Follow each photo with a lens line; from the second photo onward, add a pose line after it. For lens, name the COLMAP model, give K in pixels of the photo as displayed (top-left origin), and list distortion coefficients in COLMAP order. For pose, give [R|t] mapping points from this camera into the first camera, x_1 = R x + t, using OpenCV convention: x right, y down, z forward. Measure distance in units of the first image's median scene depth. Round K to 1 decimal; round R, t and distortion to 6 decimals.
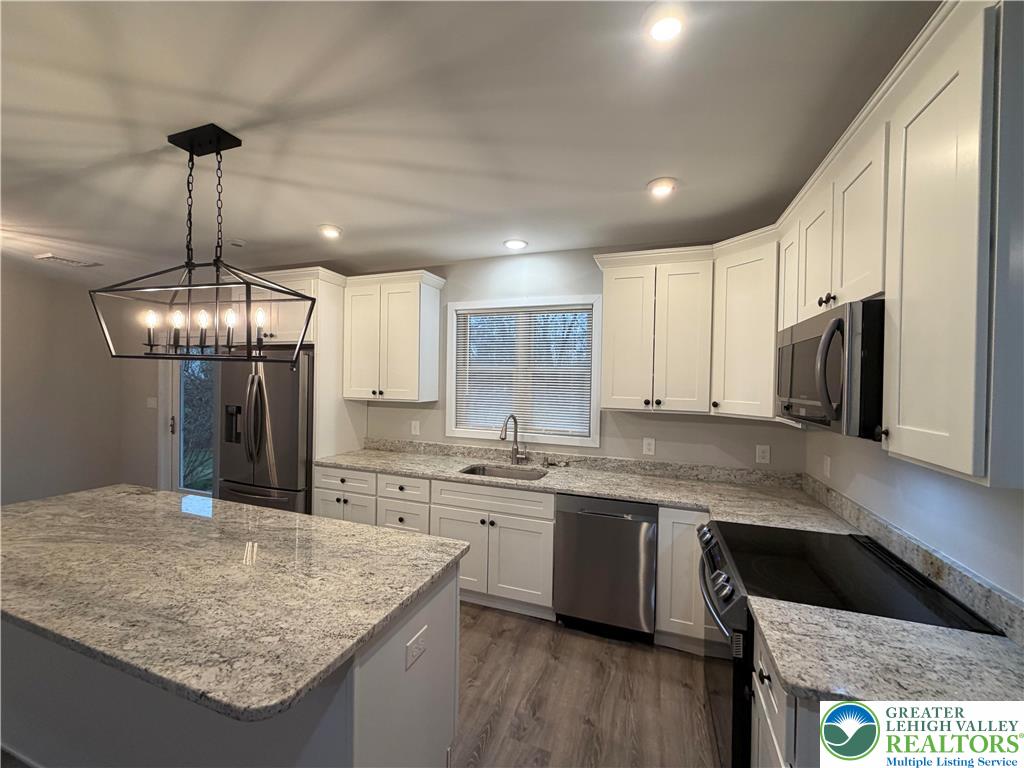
lens RADIAL K [[407.6, 0, 510.1], [0, 407.6, 384.5], [0, 0, 1]] dist [-0.001161, 0.000397]
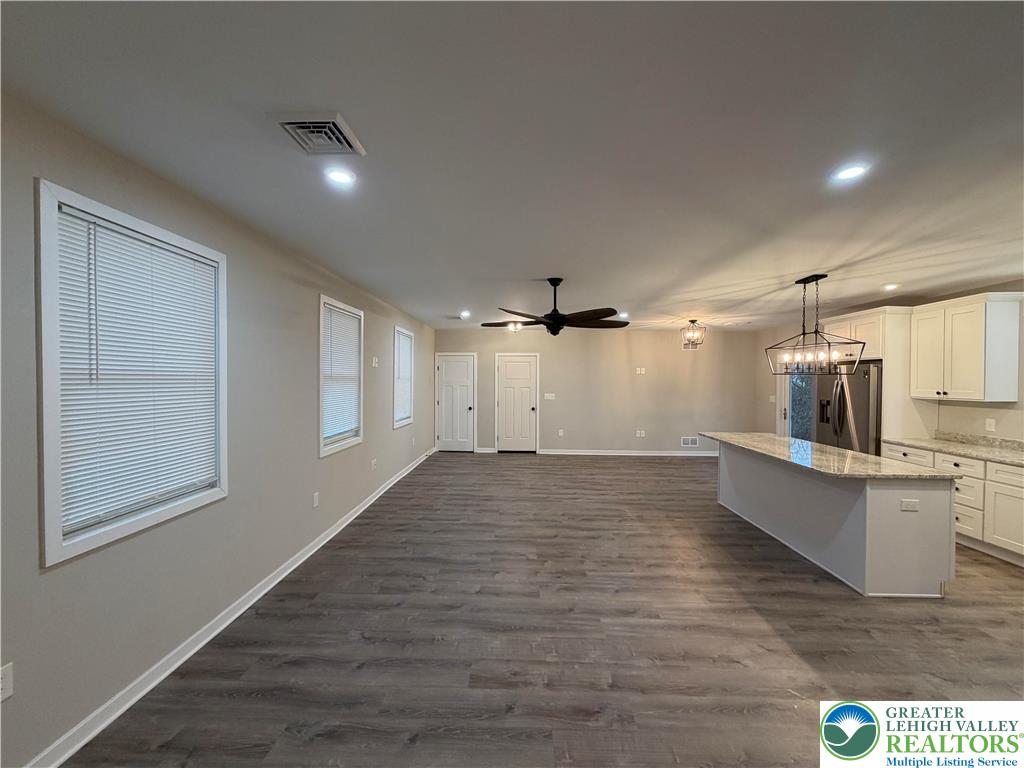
lens RADIAL K [[407.6, 0, 511.1], [0, 407.6, 385.8], [0, 0, 1]] dist [-0.001161, 0.000397]
pose [[0.305688, -0.001879, -0.952130, 0.551014], [-0.009716, 0.999940, -0.005092, 0.019211], [0.952082, 0.010808, 0.305652, -0.781376]]
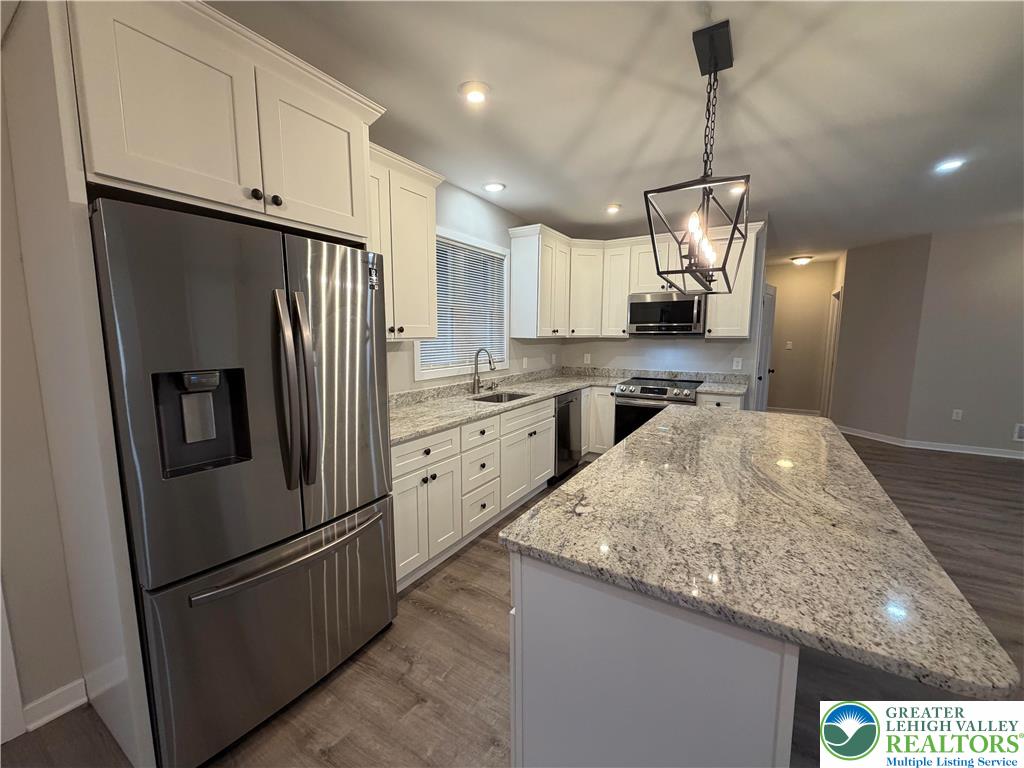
lens RADIAL K [[407.6, 0, 510.7], [0, 407.6, 384.1], [0, 0, 1]] dist [-0.001161, 0.000397]
pose [[0.206043, -0.139932, 0.968486, -1.128215], [0.015344, 0.990063, 0.139785, 0.020690], [-0.978423, -0.013941, 0.206142, 0.755334]]
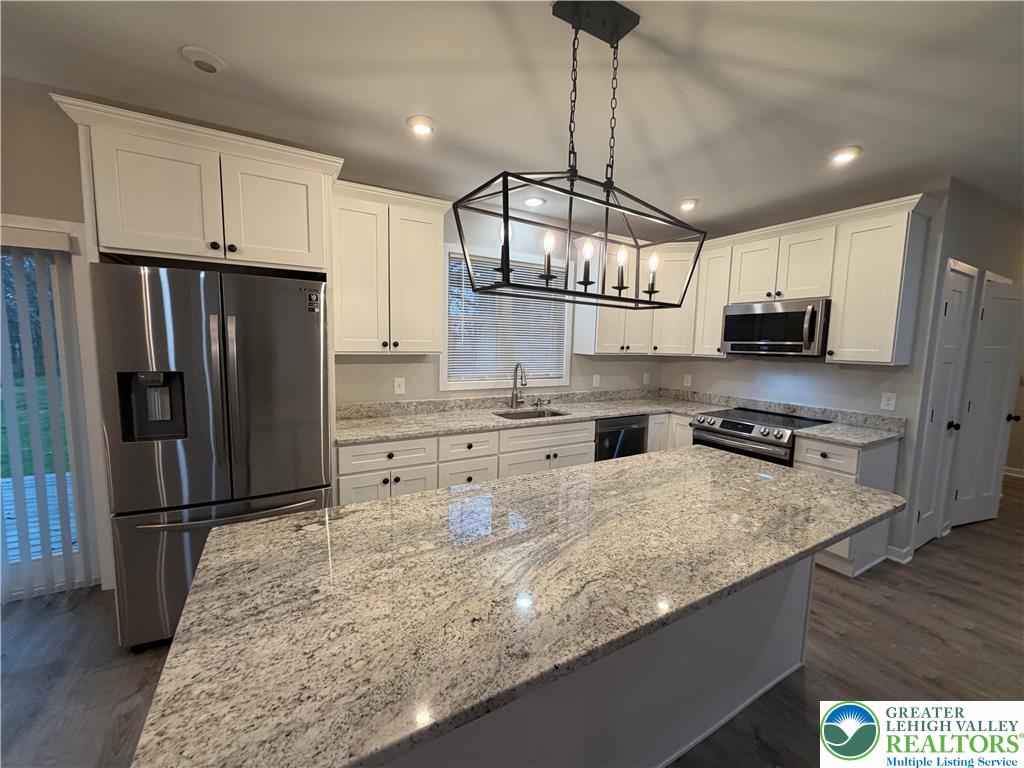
lens RADIAL K [[407.6, 0, 510.7], [0, 407.6, 384.9], [0, 0, 1]] dist [-0.001161, 0.000397]
pose [[0.641989, -0.086533, 0.761815, -0.906569], [0.000095, 0.993620, 0.112783, 0.010653], [-0.766714, -0.072333, 0.637902, 0.346961]]
